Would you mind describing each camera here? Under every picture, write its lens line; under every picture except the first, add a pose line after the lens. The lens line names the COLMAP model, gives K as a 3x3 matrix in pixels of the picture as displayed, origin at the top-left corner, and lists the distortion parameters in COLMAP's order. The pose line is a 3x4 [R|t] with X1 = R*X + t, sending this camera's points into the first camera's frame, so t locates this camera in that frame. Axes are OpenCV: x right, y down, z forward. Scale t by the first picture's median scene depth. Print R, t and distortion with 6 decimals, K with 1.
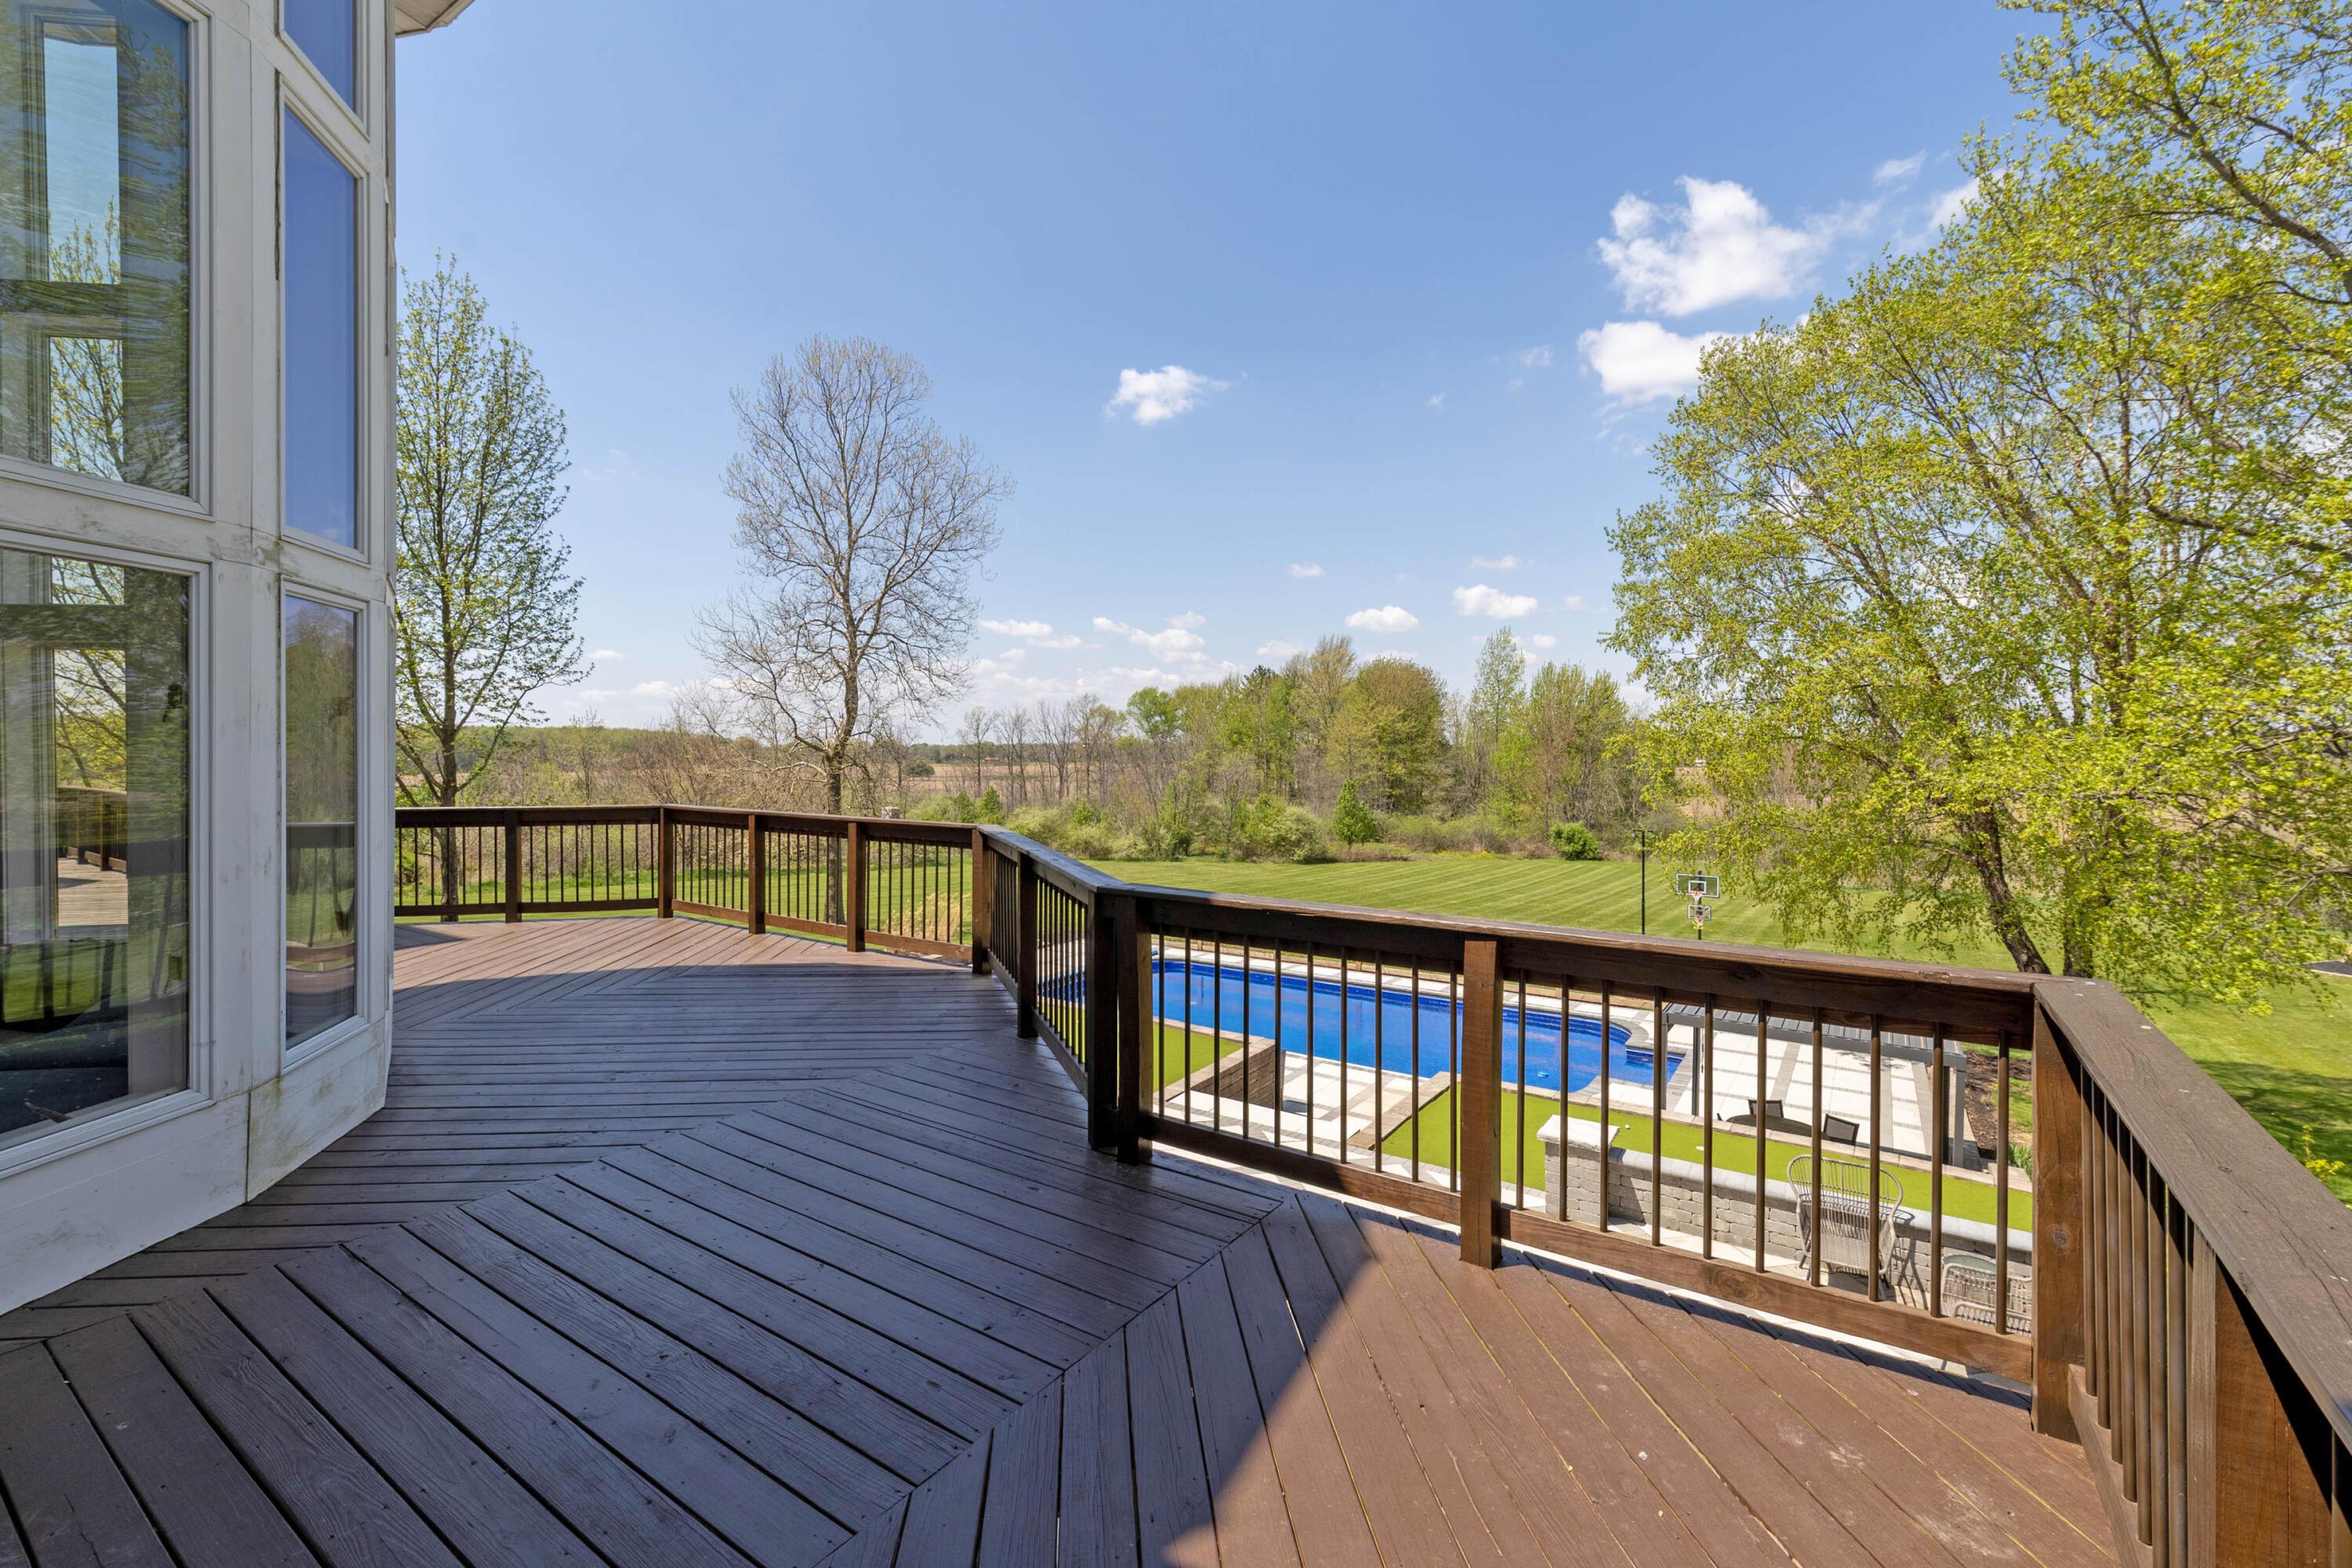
lens RADIAL K [[1023.0, 0, 1172.8], [0, 1023.0, 733.5], [0, 0, 1]] dist [0.005202, -0.000224]
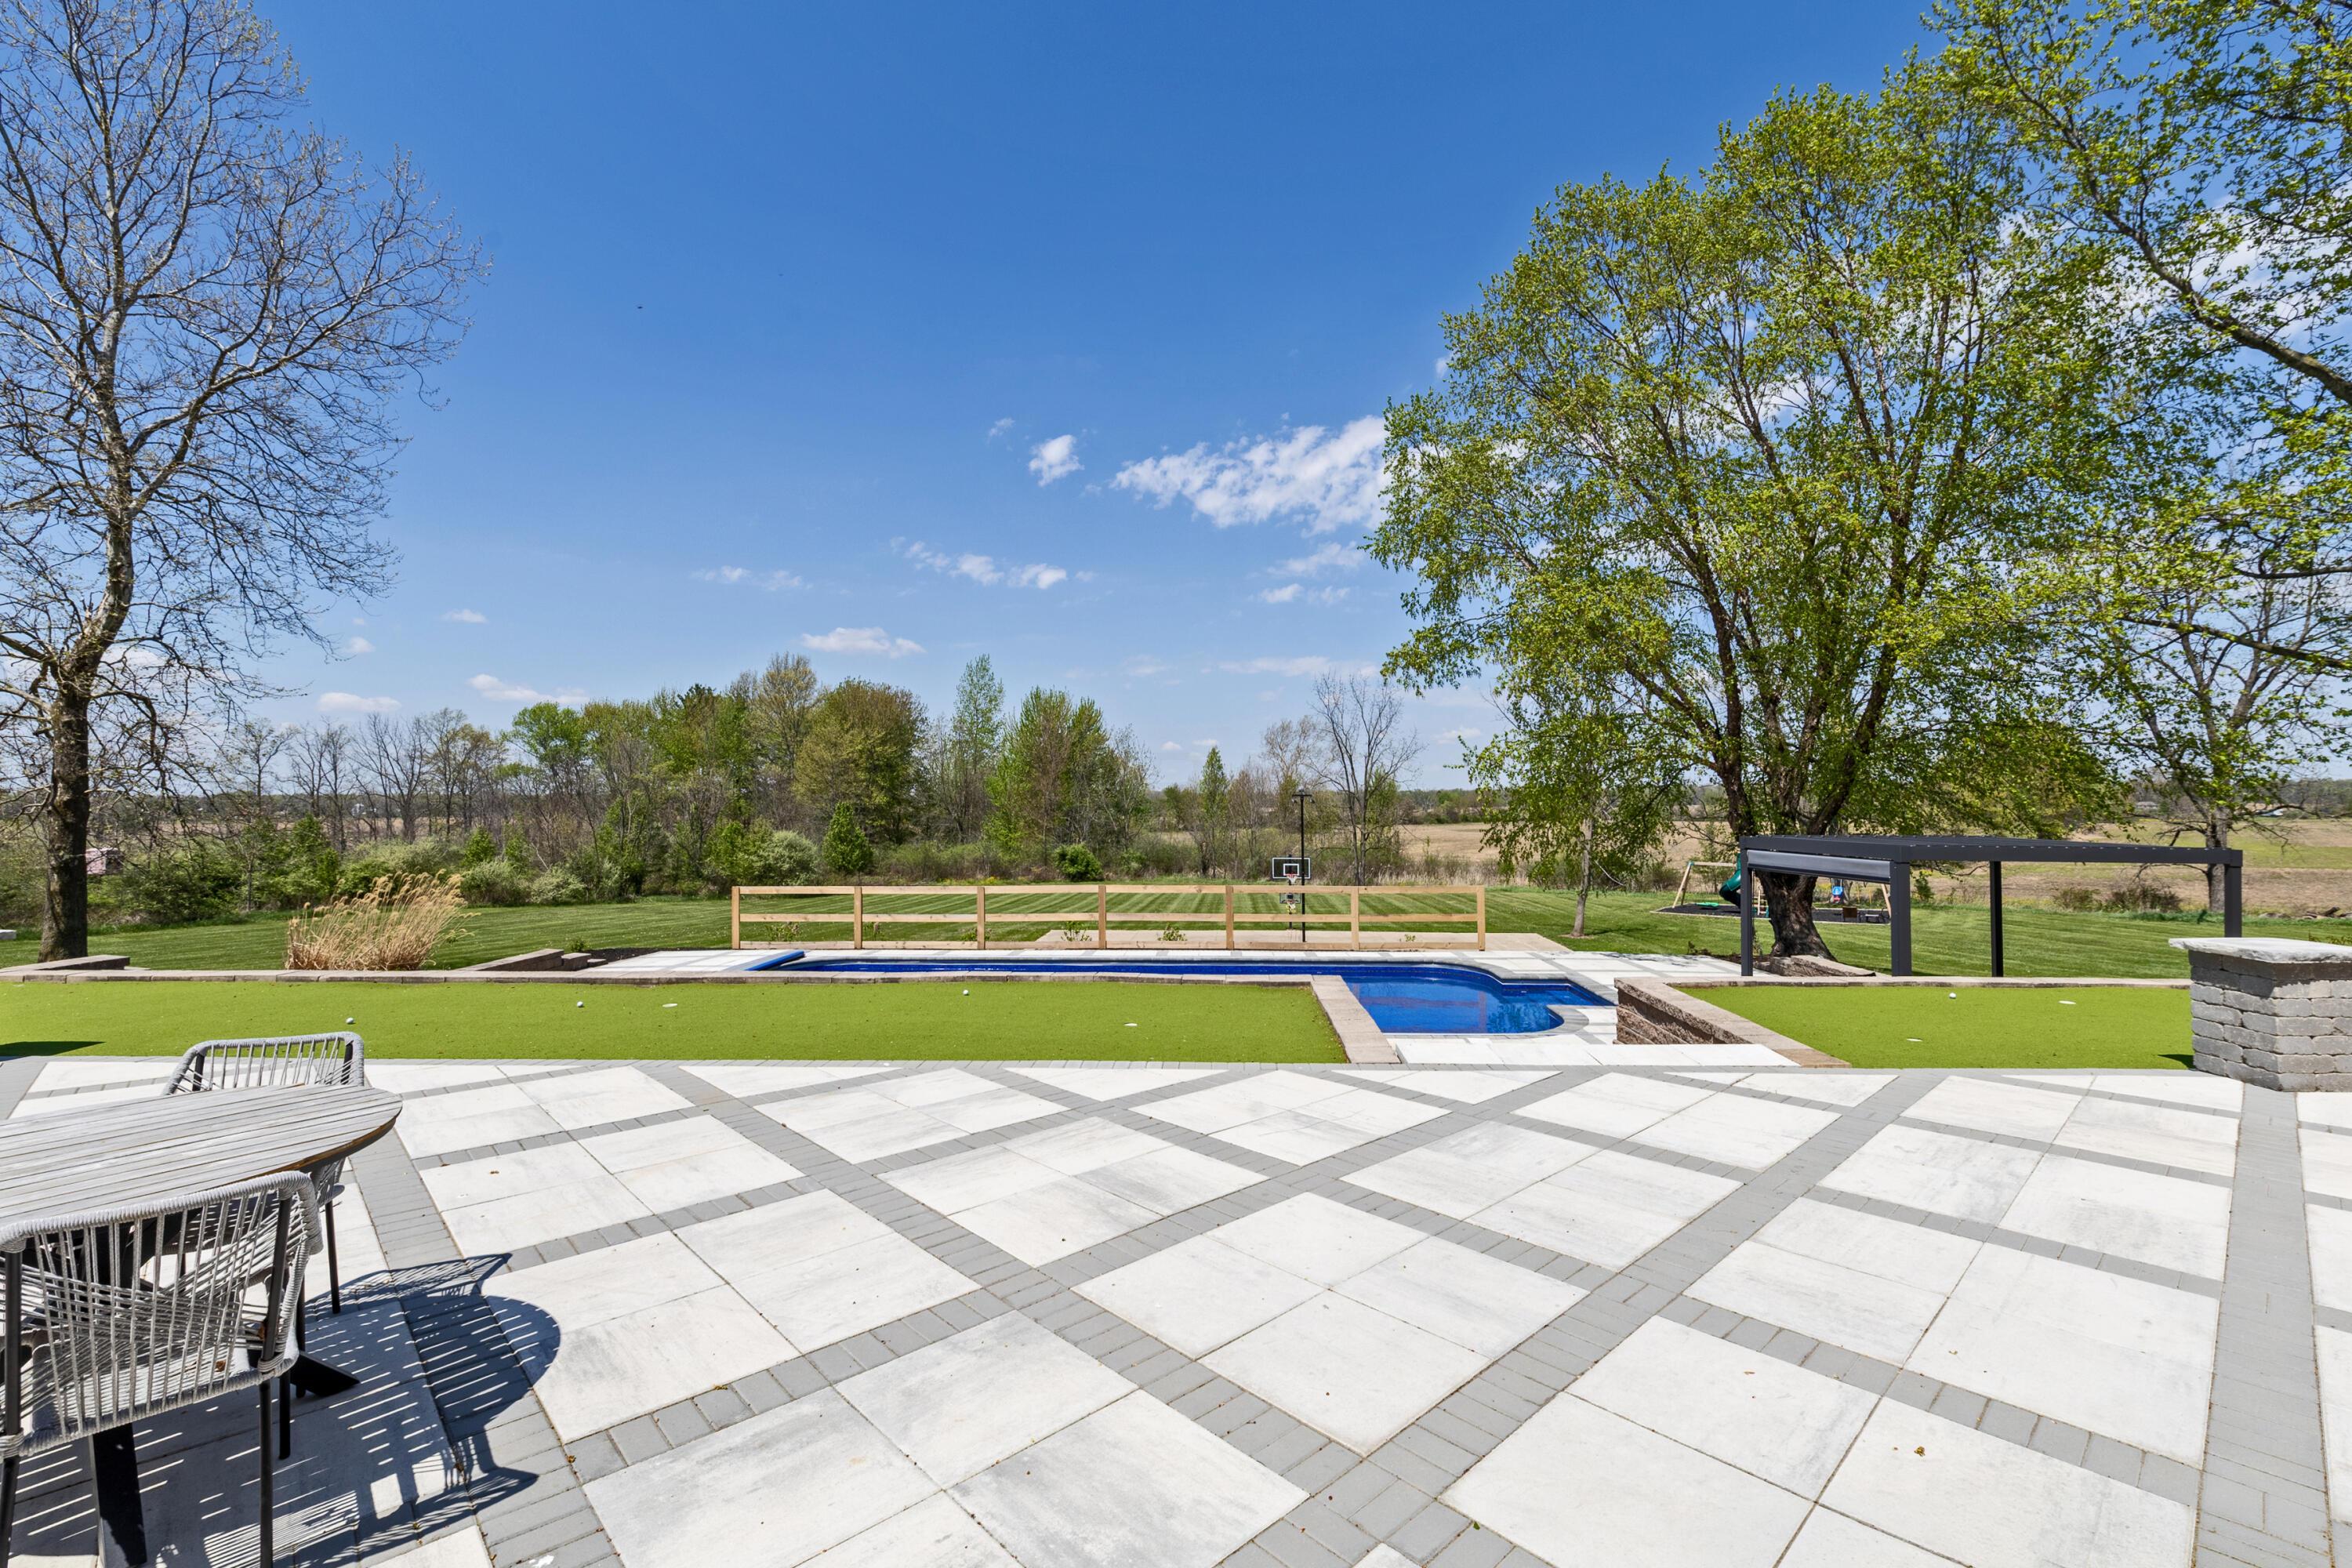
lens RADIAL K [[1023.0, 0, 1177.0], [0, 1023.0, 760.8], [0, 0, 1]] dist [0.005202, -0.000224]
pose [[0.846696, 0.022109, 0.531617, -0.056324], [-0.008570, 0.999573, -0.027922, 0.033644], [-0.532008, 0.019086, 0.846524, 0.106643]]
